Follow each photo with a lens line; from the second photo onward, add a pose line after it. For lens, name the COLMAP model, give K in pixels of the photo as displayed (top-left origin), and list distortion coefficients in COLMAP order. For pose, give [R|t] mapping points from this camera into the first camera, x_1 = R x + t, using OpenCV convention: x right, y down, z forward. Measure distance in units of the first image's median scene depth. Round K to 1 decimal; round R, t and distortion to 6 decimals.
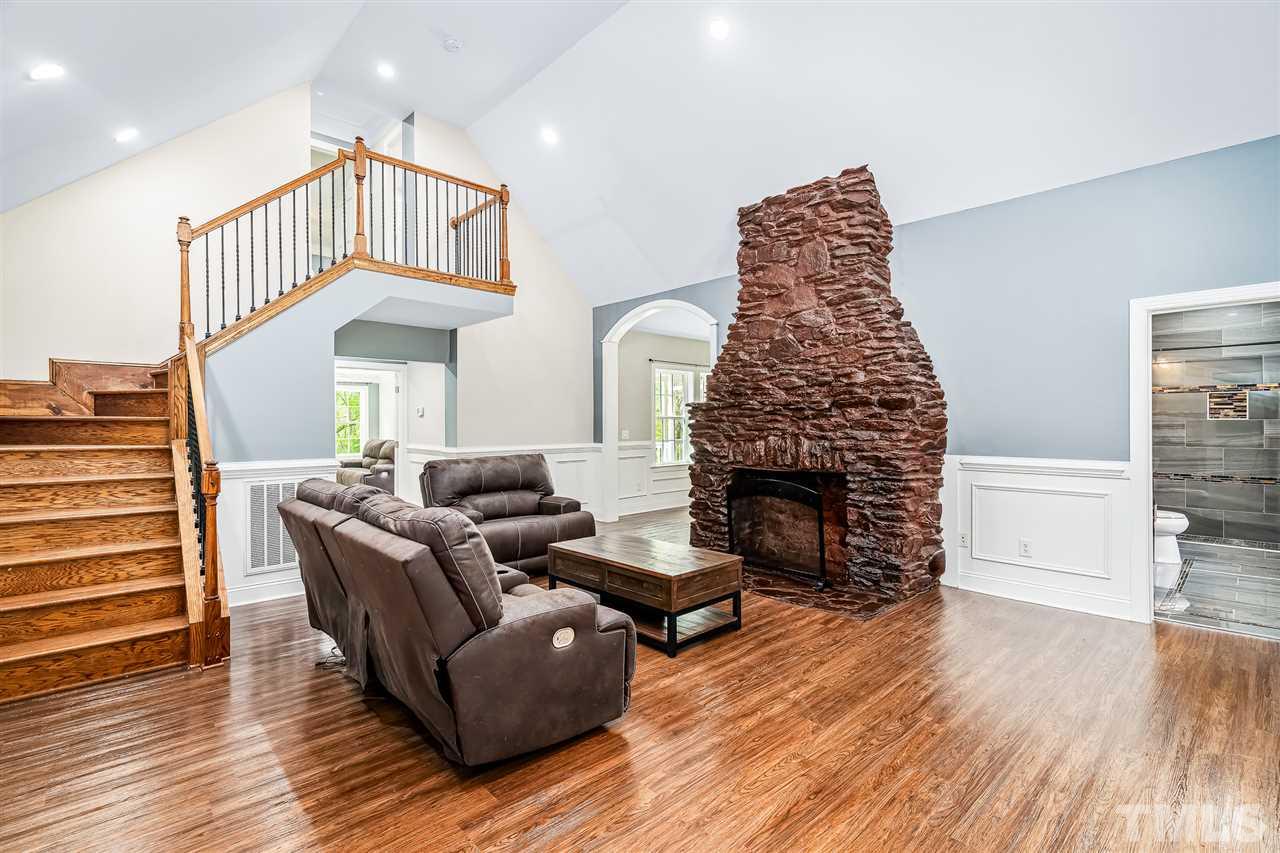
lens RADIAL K [[588.1, 0, 645.4], [0, 588.1, 425.0], [0, 0, 1]] dist [-0.004352, 0.002182]
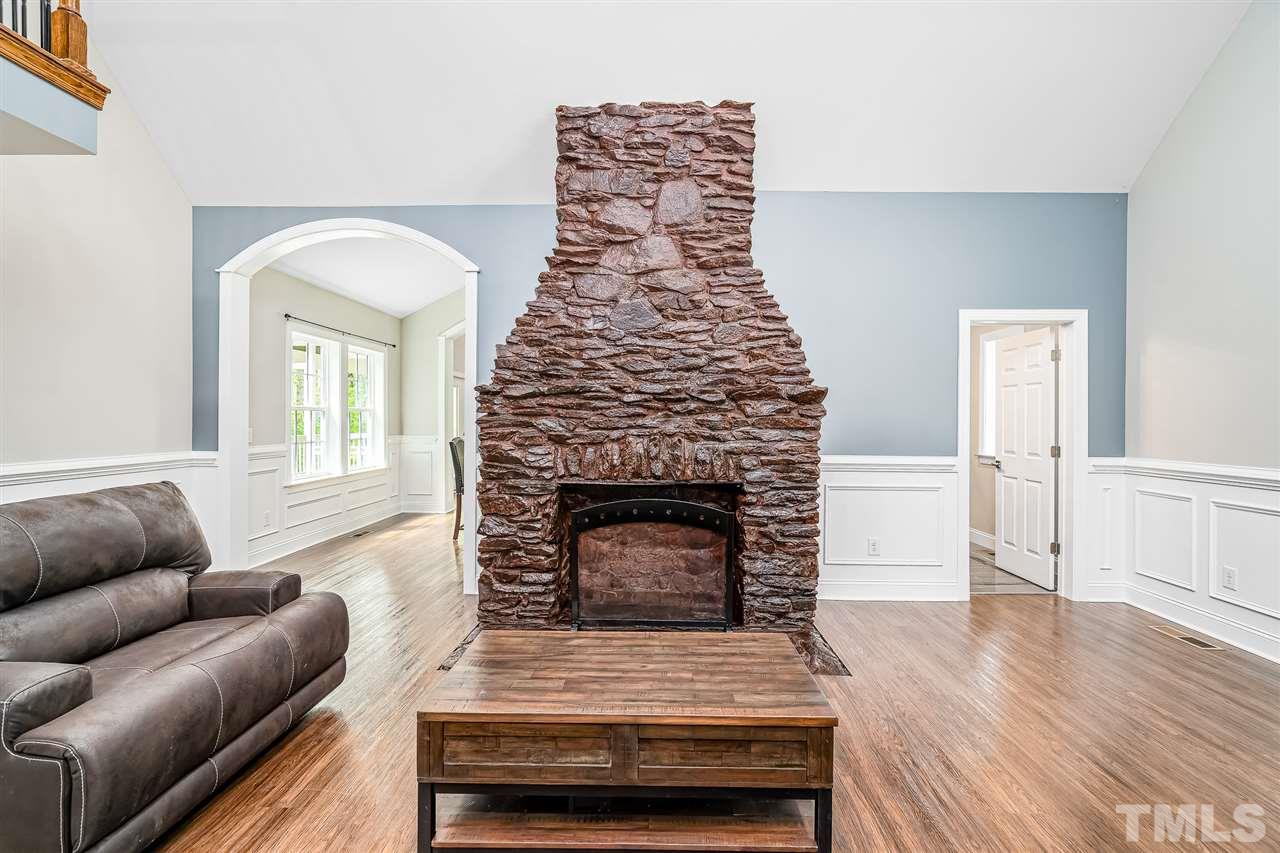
lens RADIAL K [[588.1, 0, 653.8], [0, 588.1, 420.5], [0, 0, 1]] dist [-0.004352, 0.002182]
pose [[0.705102, 0.006080, 0.709080, -0.268176], [-0.006501, 0.999977, -0.002111, 0.000513], [-0.709076, -0.003121, 0.705125, 0.471299]]
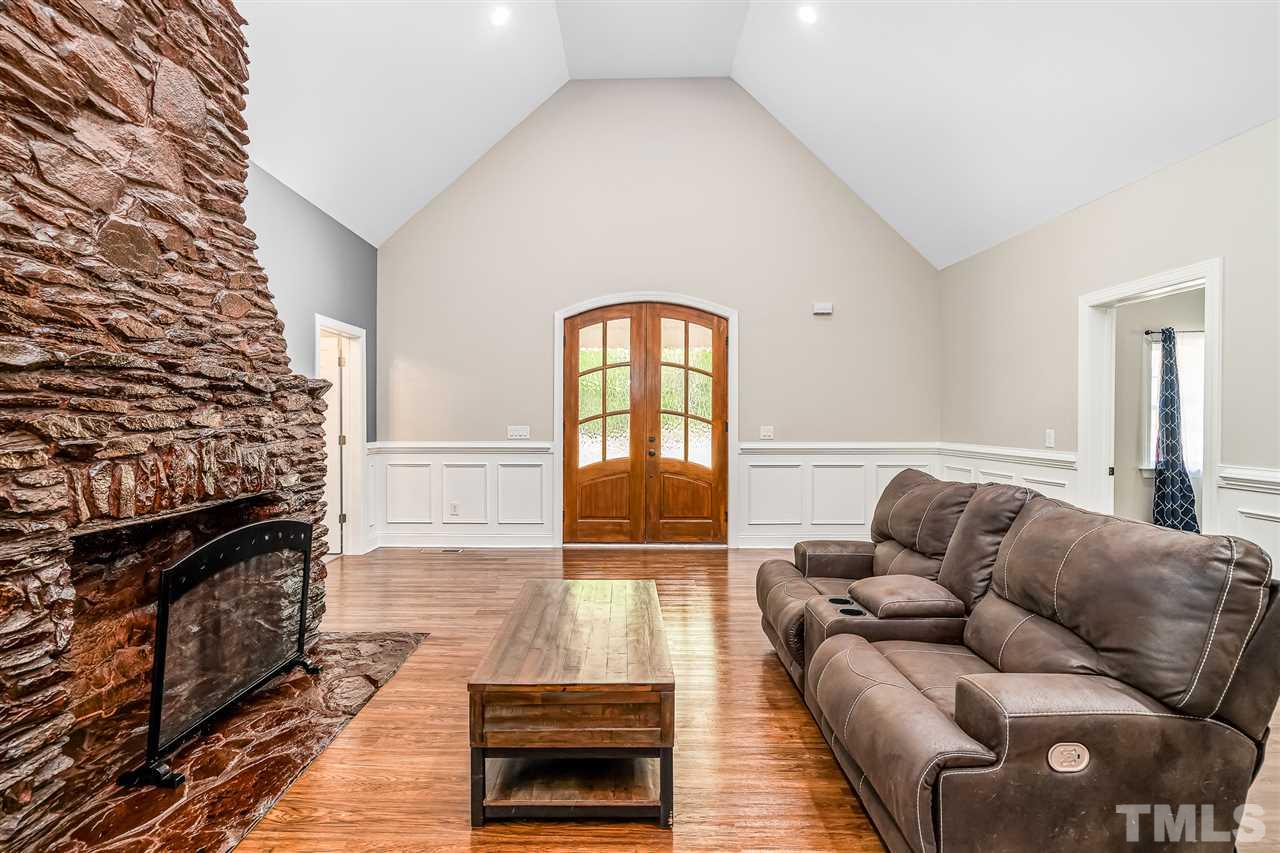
lens RADIAL K [[588.1, 0, 642.6], [0, 588.1, 426.7], [0, 0, 1]] dist [-0.004352, 0.002182]
pose [[-0.736543, -0.009762, 0.676321, -0.362758], [0.002376, 0.999852, 0.017020, 0.000094], [-0.676387, 0.014143, -0.736411, 1.078693]]
